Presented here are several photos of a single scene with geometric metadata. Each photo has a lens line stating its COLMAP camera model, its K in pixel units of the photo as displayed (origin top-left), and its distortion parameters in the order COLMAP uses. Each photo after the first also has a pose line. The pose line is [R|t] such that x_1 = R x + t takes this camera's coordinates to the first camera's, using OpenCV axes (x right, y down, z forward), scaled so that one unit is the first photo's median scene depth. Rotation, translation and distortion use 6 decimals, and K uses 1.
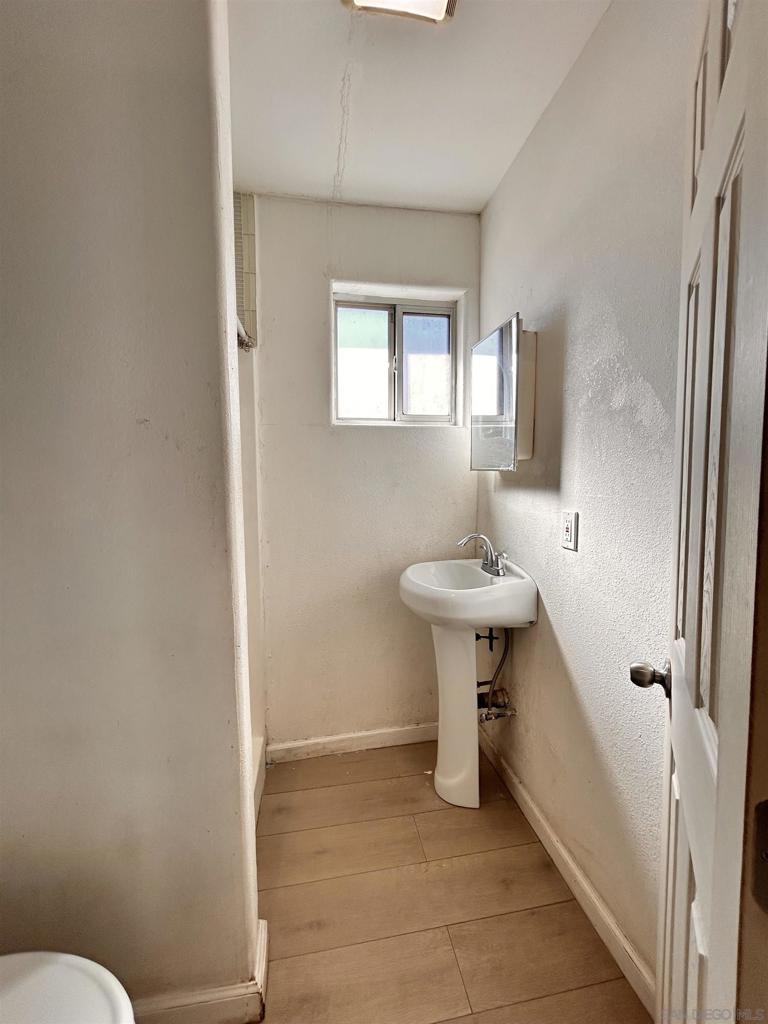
lens RADIAL K [[412.5, 0, 384.3], [0, 412.5, 511.2], [0, 0, 1]] dist [-0.001451, 0.000829]
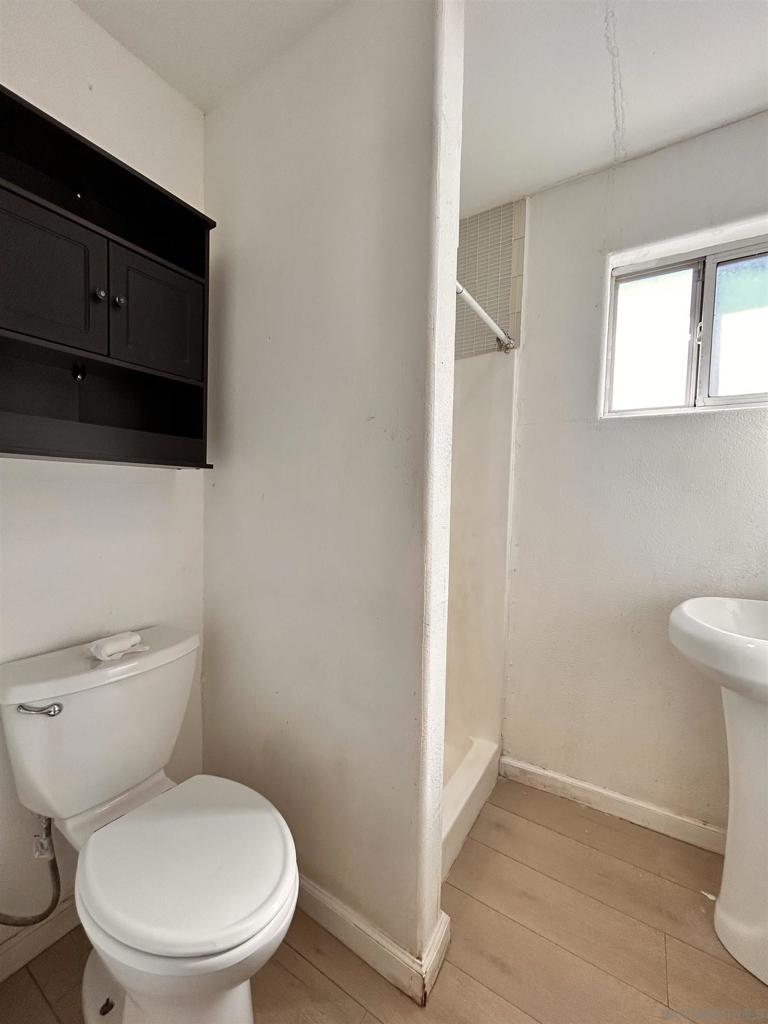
lens RADIAL K [[412.5, 0, 385.4], [0, 412.5, 510.3], [0, 0, 1]] dist [-0.001451, 0.000829]
pose [[0.742096, 0.053311, -0.668170, 0.133318], [-0.081888, 0.996576, -0.011435, 0.030093], [0.665273, 0.063201, 0.743920, 0.067140]]
